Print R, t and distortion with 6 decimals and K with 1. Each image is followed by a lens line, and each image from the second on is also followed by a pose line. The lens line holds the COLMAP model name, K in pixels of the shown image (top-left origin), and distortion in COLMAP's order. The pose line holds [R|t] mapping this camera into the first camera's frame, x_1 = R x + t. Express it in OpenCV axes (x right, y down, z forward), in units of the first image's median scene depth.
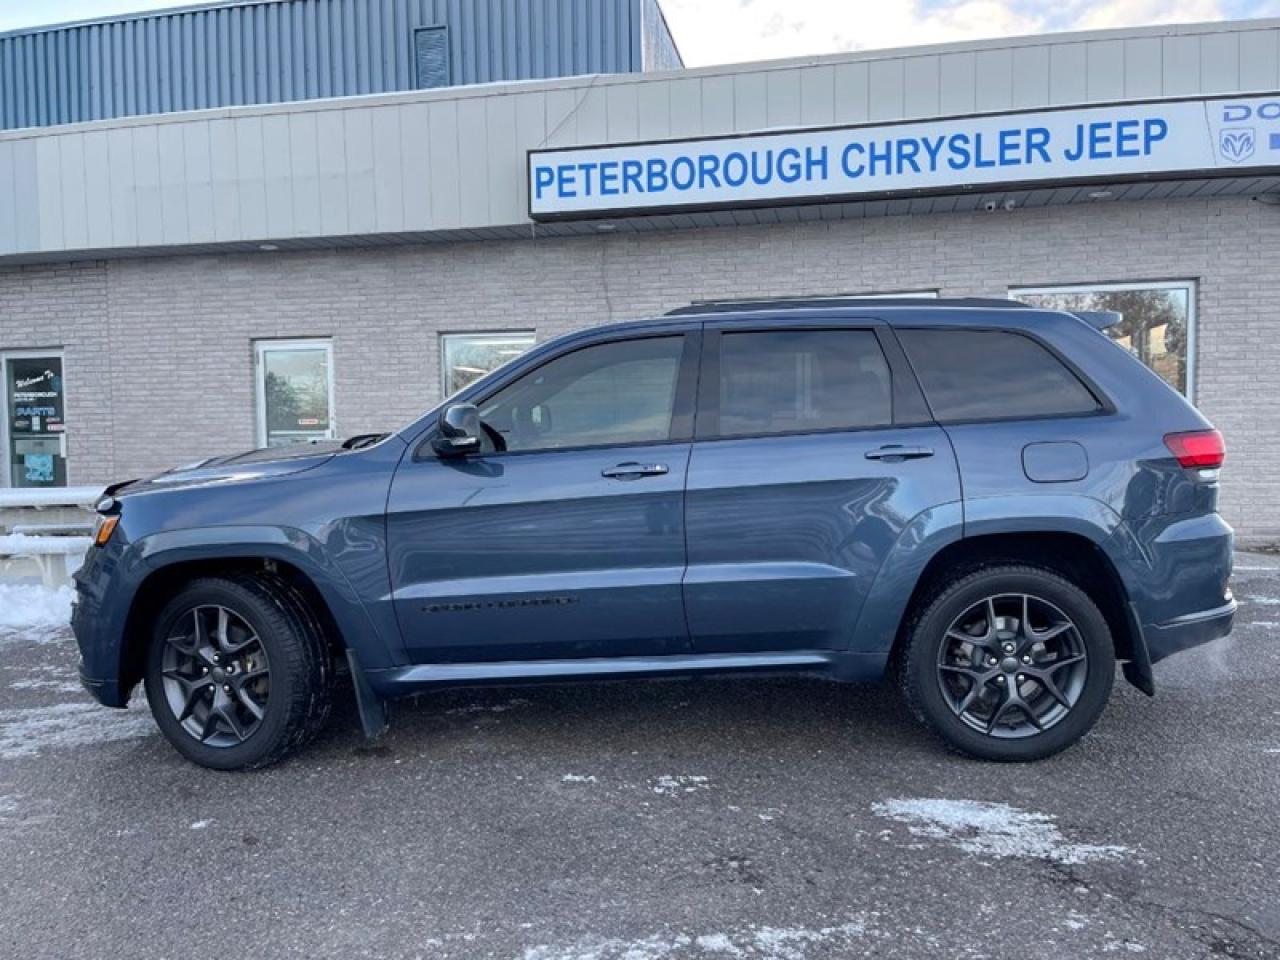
lens RADIAL K [[964.1, 0, 640.0], [0, 964.1, 480.0], [0, 0, 1]] dist [0.066965, -0.093355]
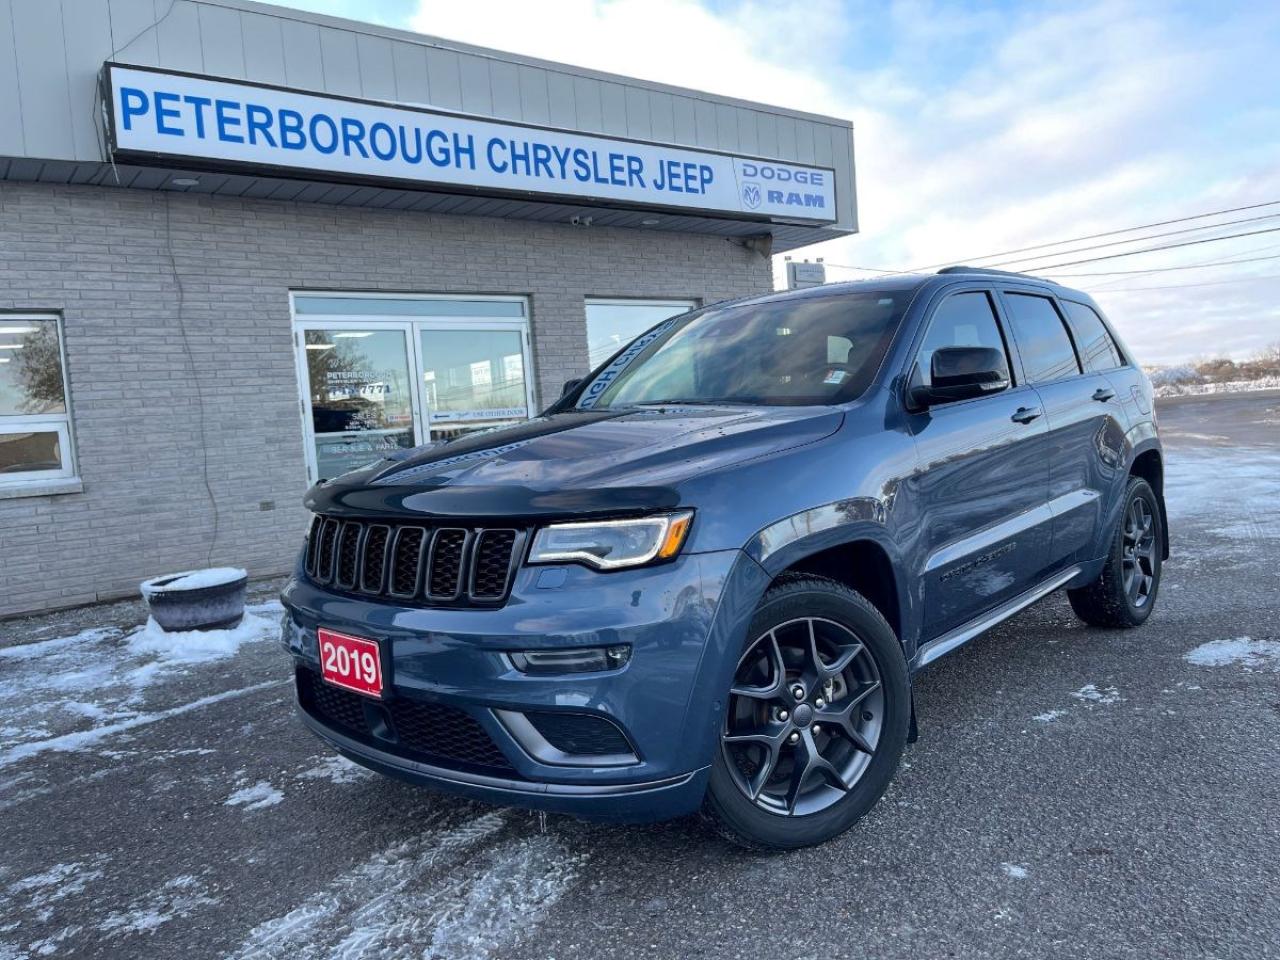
lens RADIAL K [[964.1, 0, 640.0], [0, 964.1, 480.0], [0, 0, 1]] dist [0.066965, -0.093355]
pose [[0.655194, -0.077261, 0.751500, -0.457317], [0.101093, 0.994777, 0.014135, 0.000983], [-0.748666, 0.066710, 0.659582, 0.262223]]
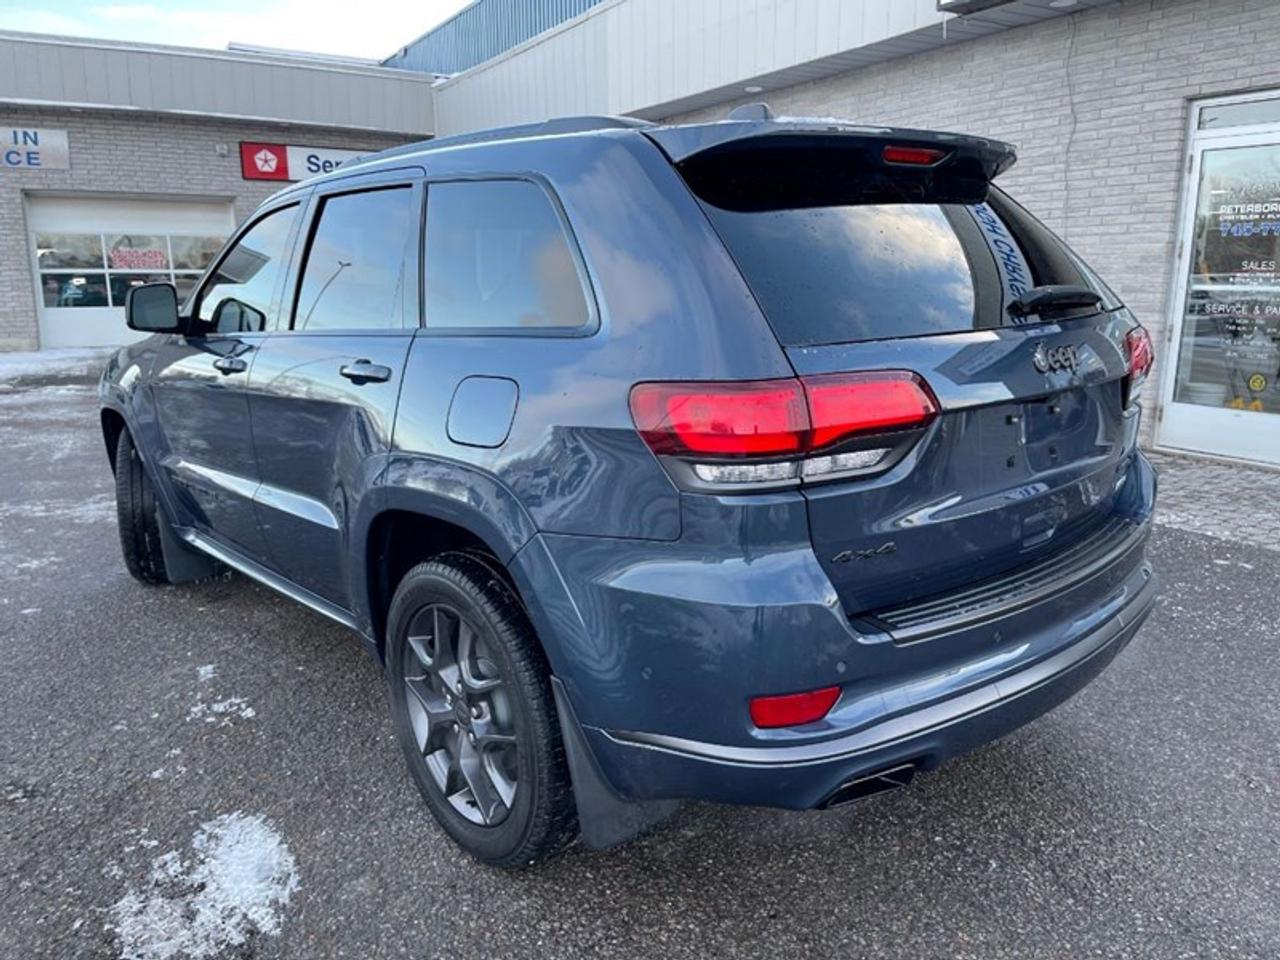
lens RADIAL K [[964.1, 0, 640.0], [0, 964.1, 480.0], [0, 0, 1]] dist [0.066965, -0.093355]
pose [[0.671978, 0.170215, -0.720744, 0.384603], [-0.046596, 0.981017, 0.188240, -0.039465], [0.739104, -0.092910, 0.667153, 0.283744]]
